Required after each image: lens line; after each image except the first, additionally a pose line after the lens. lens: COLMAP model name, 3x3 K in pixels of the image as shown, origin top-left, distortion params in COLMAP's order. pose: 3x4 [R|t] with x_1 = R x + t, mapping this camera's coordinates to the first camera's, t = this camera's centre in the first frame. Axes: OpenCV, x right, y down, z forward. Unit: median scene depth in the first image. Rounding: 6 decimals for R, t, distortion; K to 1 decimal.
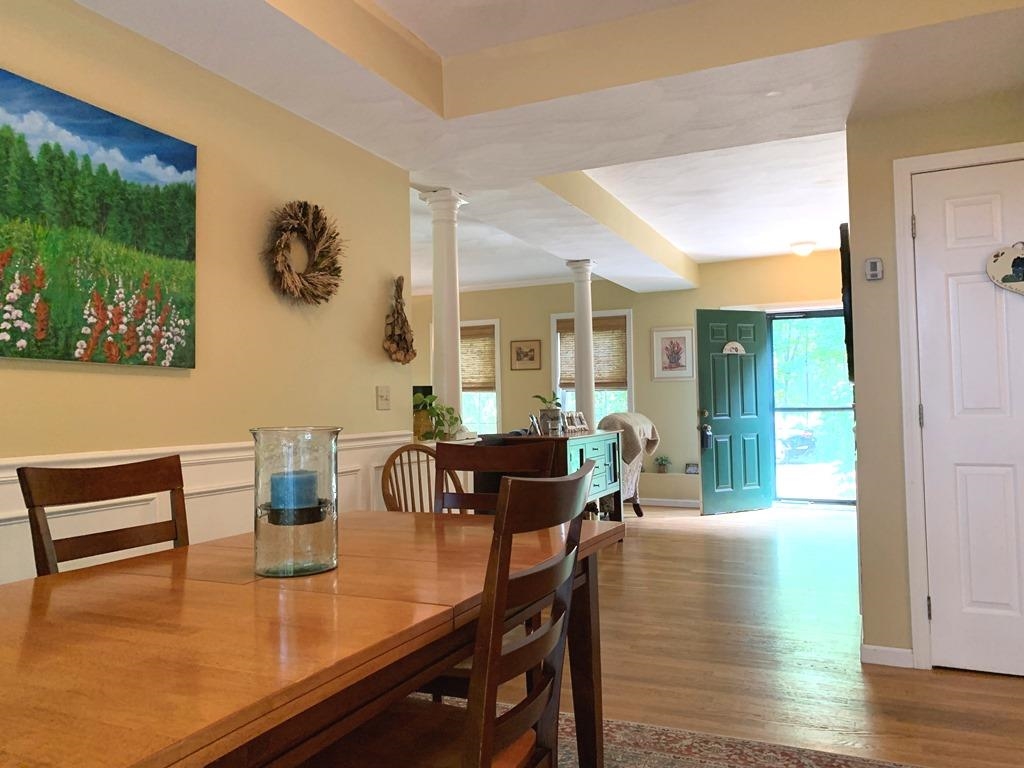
lens RADIAL K [[780.6, 0, 519.7], [0, 780.6, 376.5], [0, 0, 1]] dist [0.033068, -0.036732]
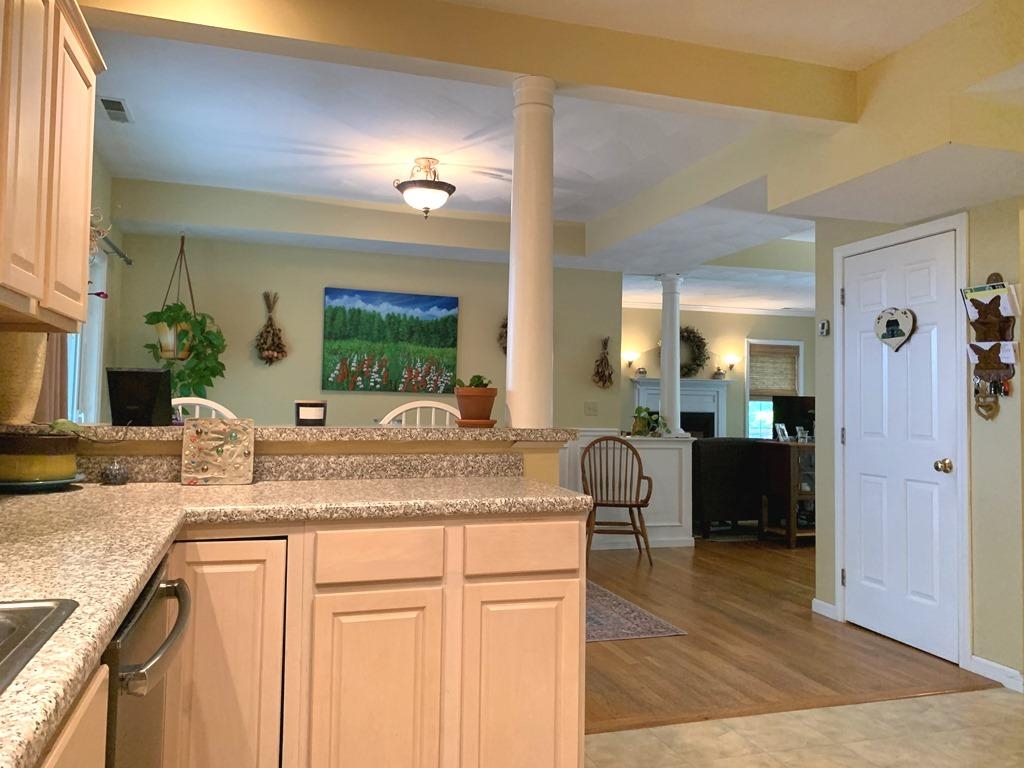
lens RADIAL K [[780.6, 0, 511.4], [0, 780.6, 385.1], [0, 0, 1]] dist [0.033068, -0.036732]
pose [[0.664965, 0.013195, -0.746758, 1.520808], [-0.004156, 0.999894, 0.013967, -0.073733], [0.746863, -0.006185, 0.664949, -0.439887]]
